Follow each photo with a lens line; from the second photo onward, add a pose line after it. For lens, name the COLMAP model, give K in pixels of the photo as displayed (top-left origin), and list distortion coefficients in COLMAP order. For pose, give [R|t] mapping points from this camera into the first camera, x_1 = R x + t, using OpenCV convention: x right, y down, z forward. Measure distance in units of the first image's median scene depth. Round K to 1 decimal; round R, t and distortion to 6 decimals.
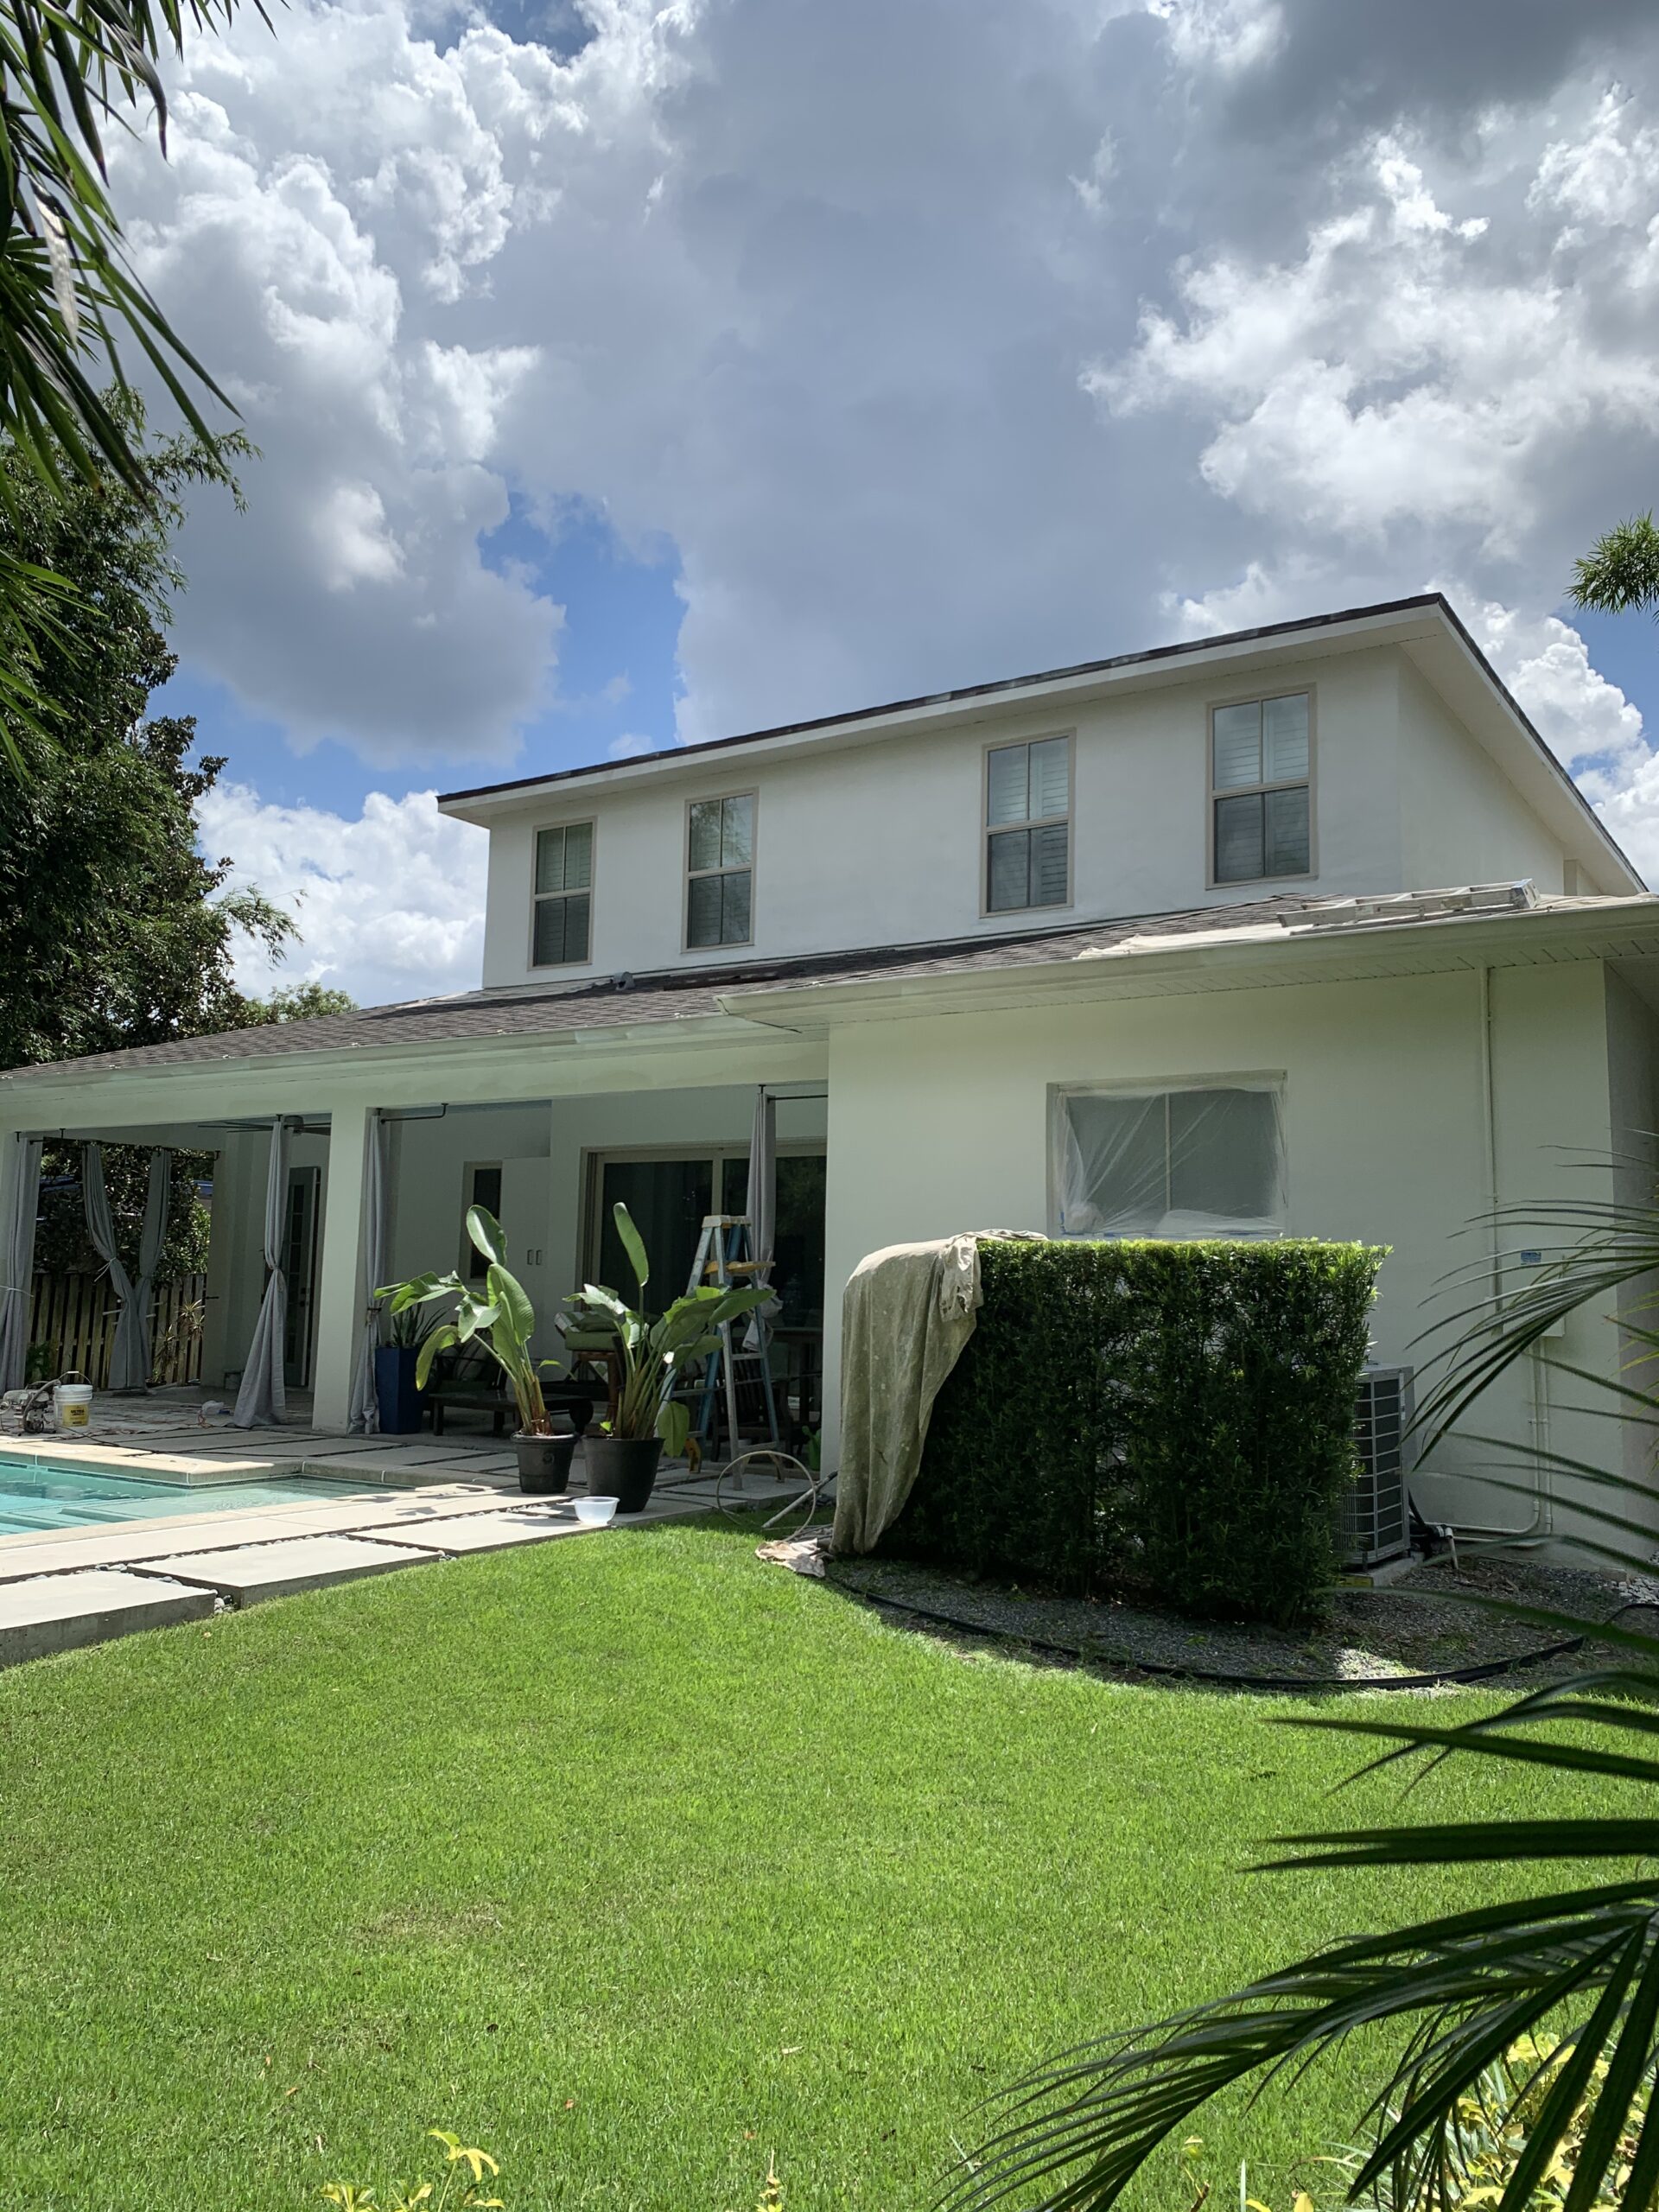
lens RADIAL K [[1676.9, 0, 829.5], [0, 1676.9, 1106.0], [0, 0, 1]] dist [-0.000910, -0.000385]
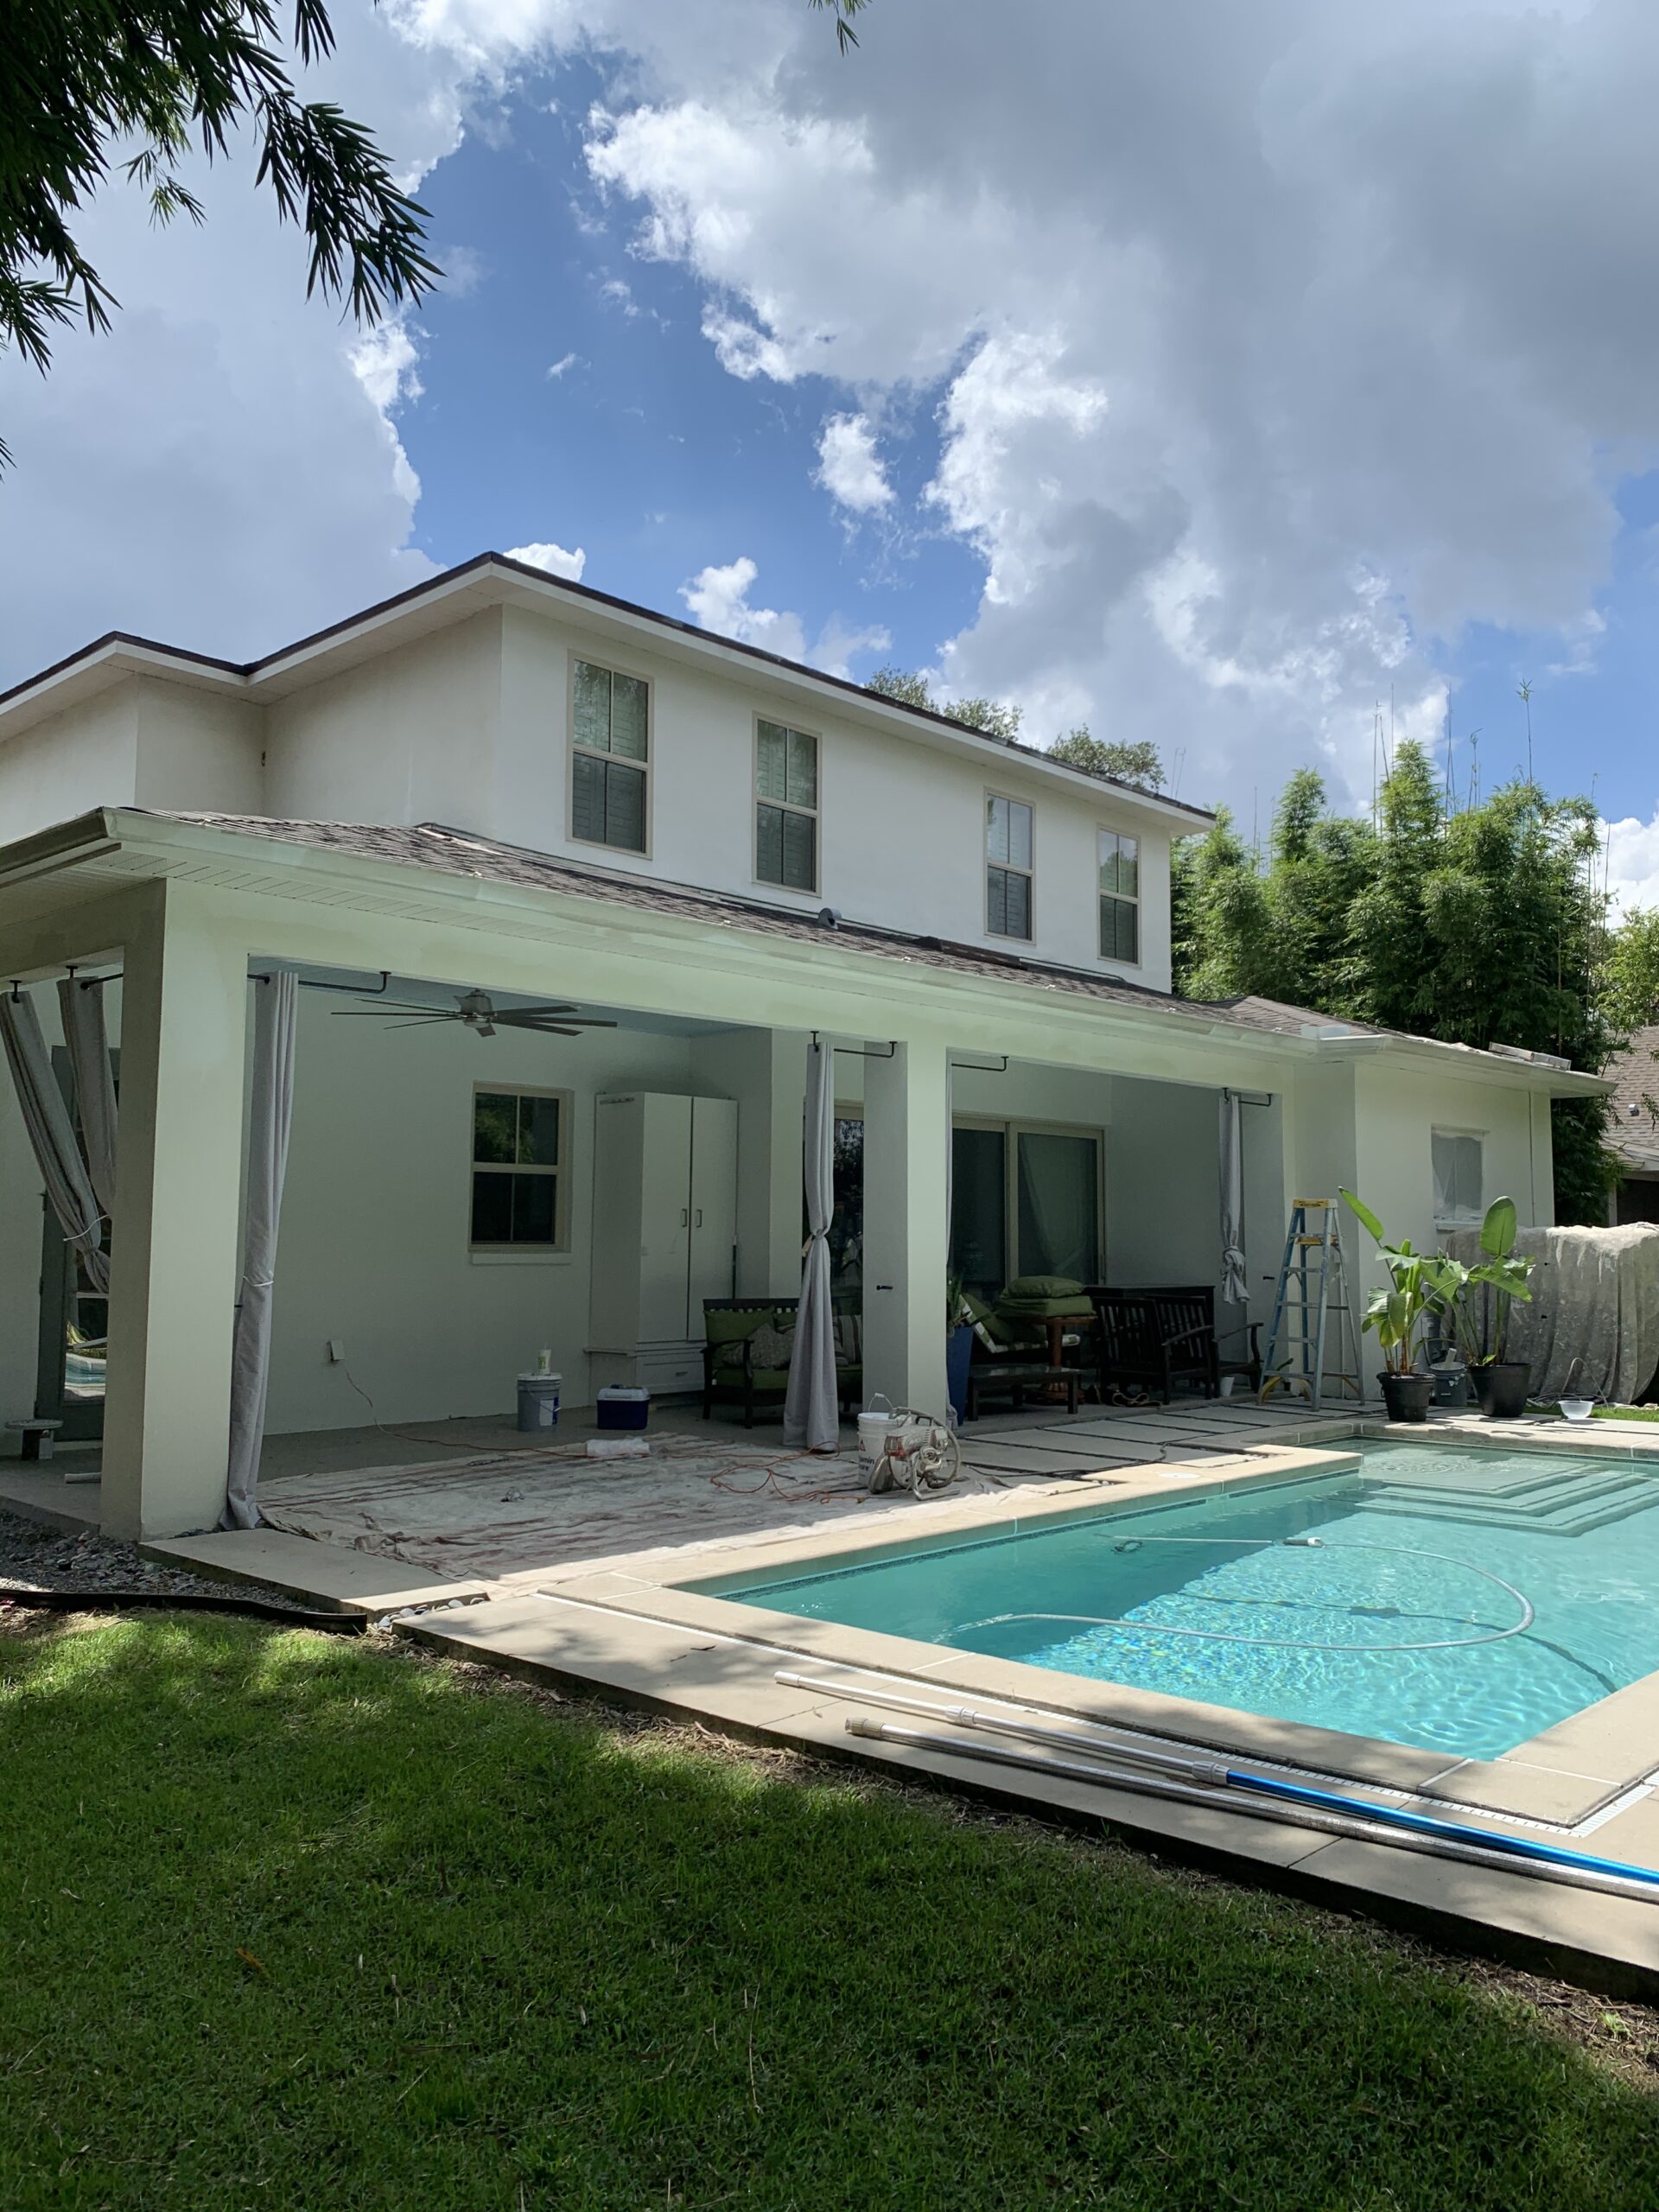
lens RADIAL K [[1676.9, 0, 829.5], [0, 1676.9, 1106.0], [0, 0, 1]] dist [-0.000910, -0.000385]
pose [[0.174943, 0.052657, 0.983169, -1.058840], [-0.127237, 0.991405, -0.030458, 0.062487], [-0.976323, -0.119767, 0.180140, 0.796418]]
